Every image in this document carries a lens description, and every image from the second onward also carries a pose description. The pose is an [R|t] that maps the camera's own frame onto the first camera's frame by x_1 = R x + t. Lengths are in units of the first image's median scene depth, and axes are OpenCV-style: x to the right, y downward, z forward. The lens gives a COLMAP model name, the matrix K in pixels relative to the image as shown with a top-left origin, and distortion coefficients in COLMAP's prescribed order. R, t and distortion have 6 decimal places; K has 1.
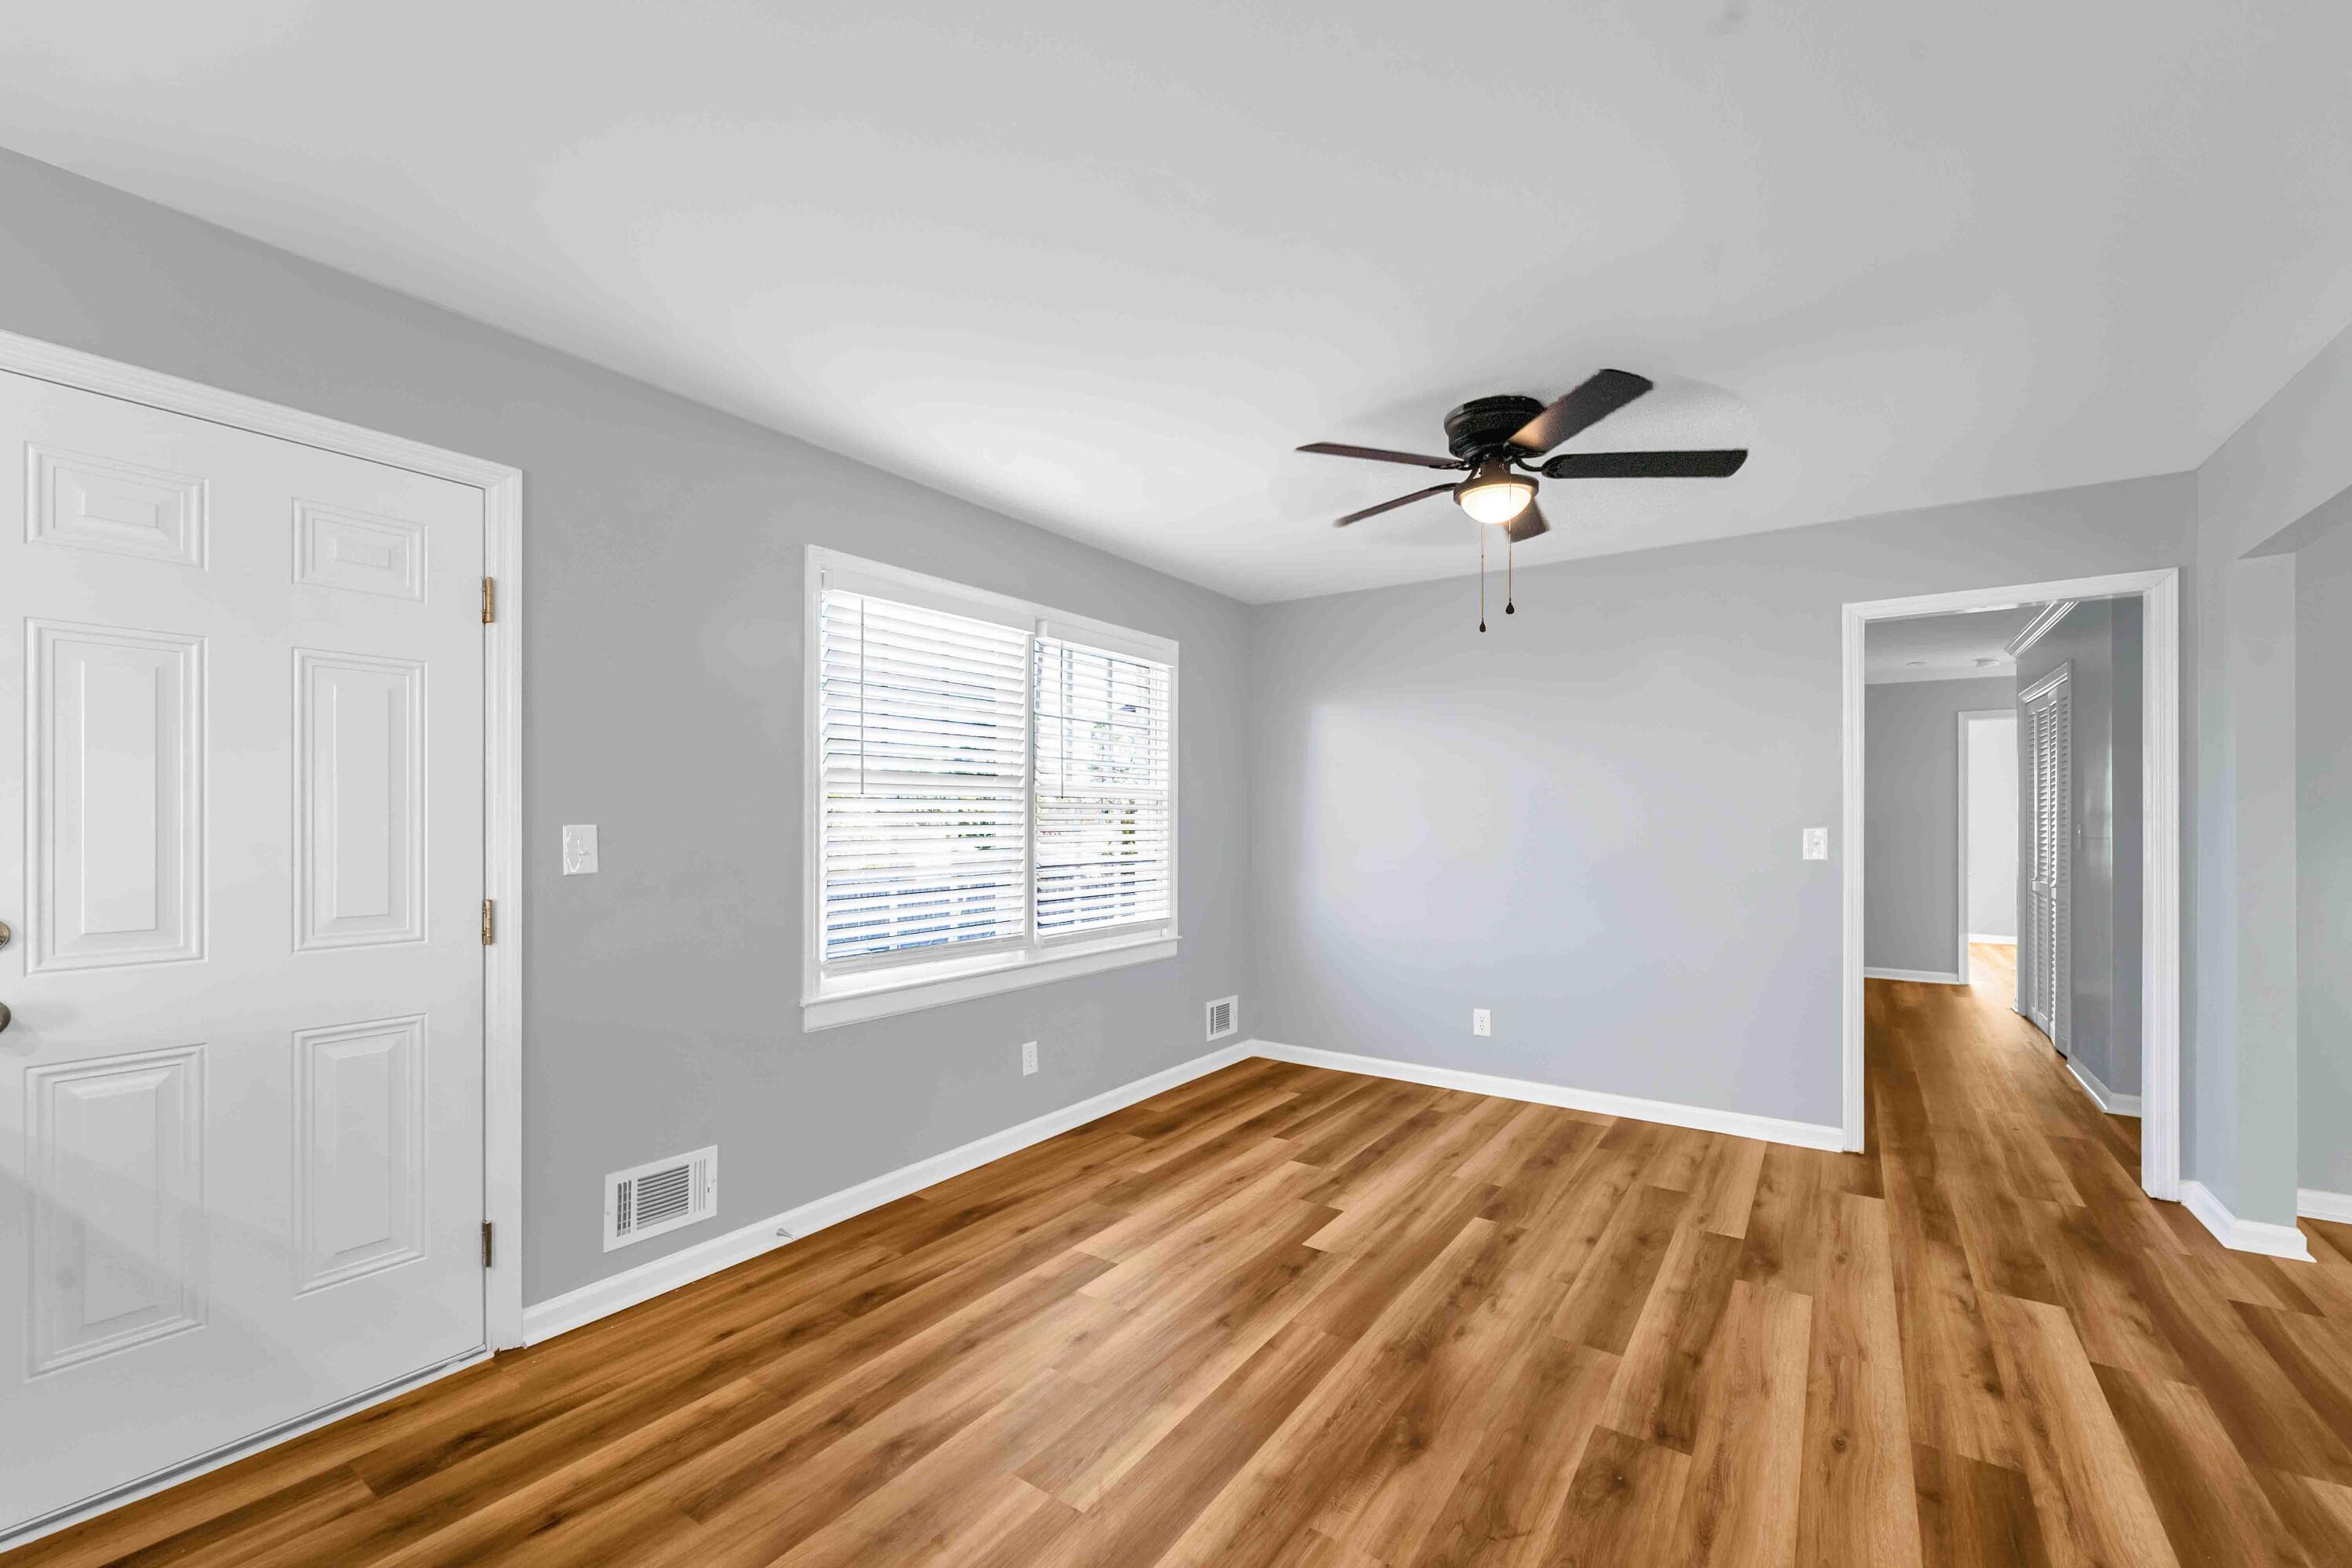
lens RADIAL K [[957.9, 0, 1176.6], [0, 957.9, 825.2], [0, 0, 1]] dist [0.000195, -0.001252]
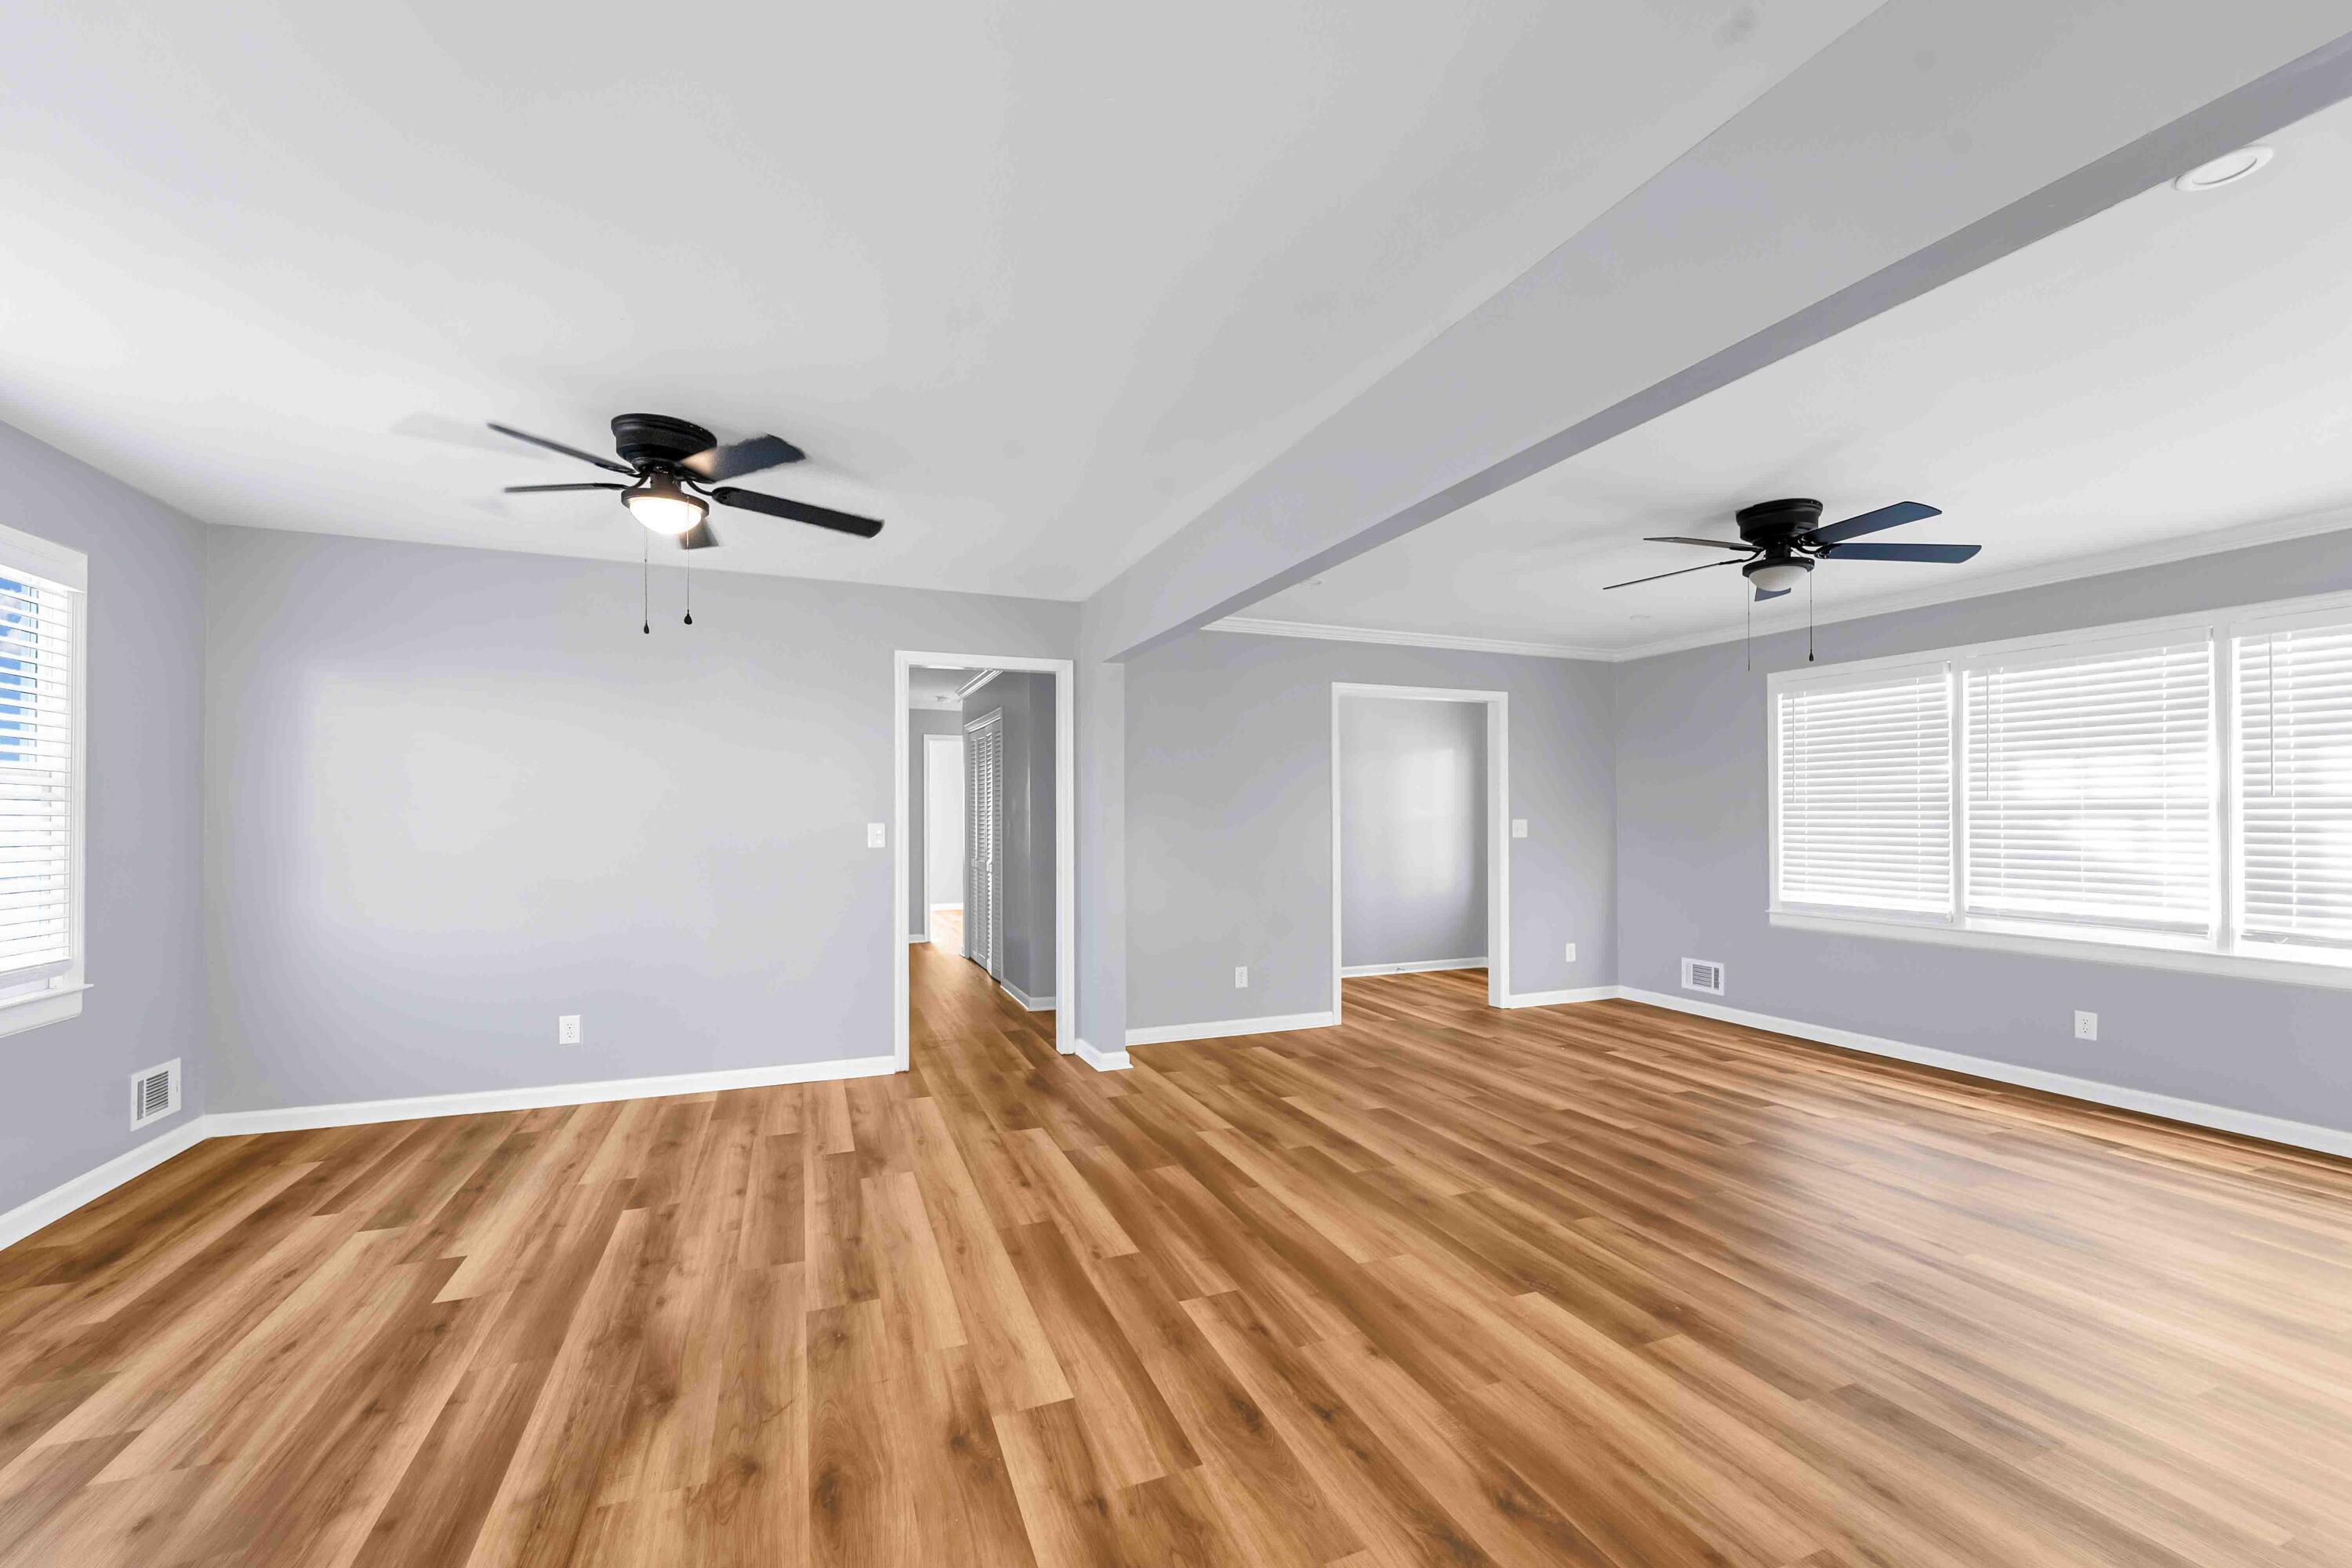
lens RADIAL K [[957.9, 0, 1190.4], [0, 957.9, 812.1], [0, 0, 1]] dist [0.000195, -0.001252]
pose [[0.545945, 0.005176, 0.837805, -0.202517], [0.004269, 0.999951, -0.008960, 0.002505], [-0.837810, 0.008468, 0.545896, -0.049606]]
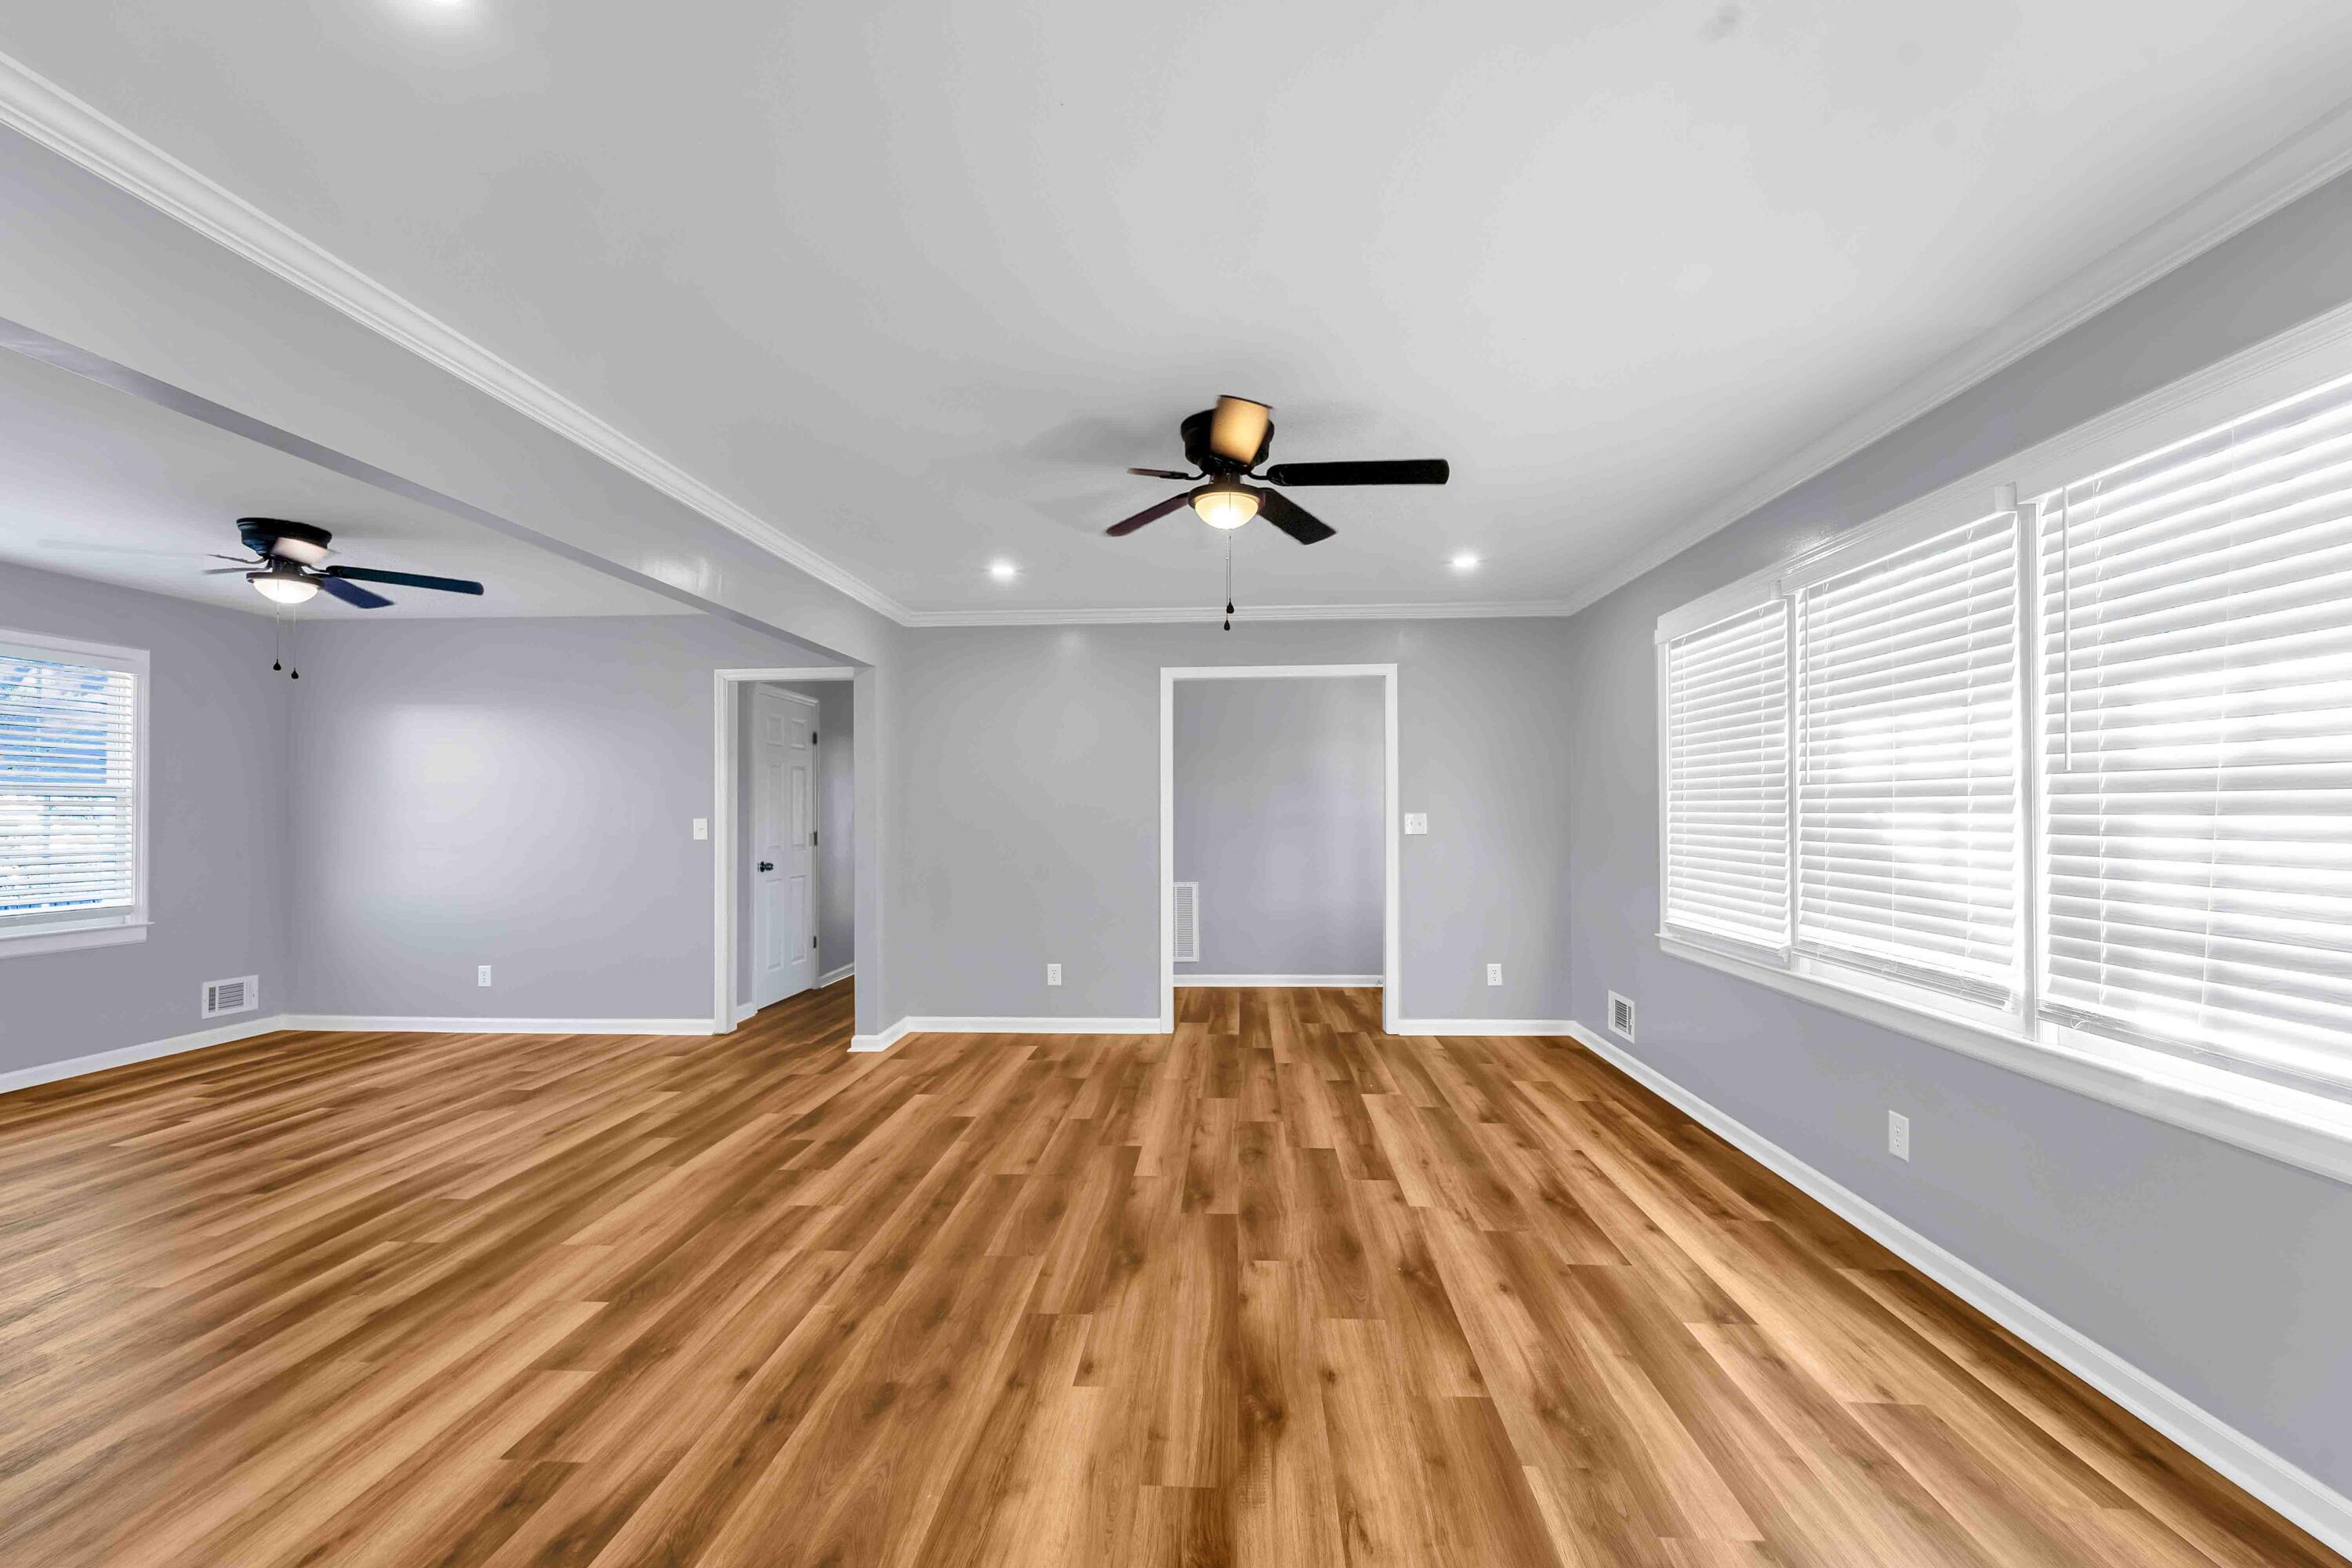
lens RADIAL K [[957.9, 0, 1172.4], [0, 957.9, 801.1], [0, 0, 1]] dist [0.000195, -0.001252]
pose [[0.853517, 0.001138, 0.521064, 0.618464], [0.007519, 0.999867, -0.014500, 0.004397], [-0.521011, 0.016294, 0.853394, -0.767428]]
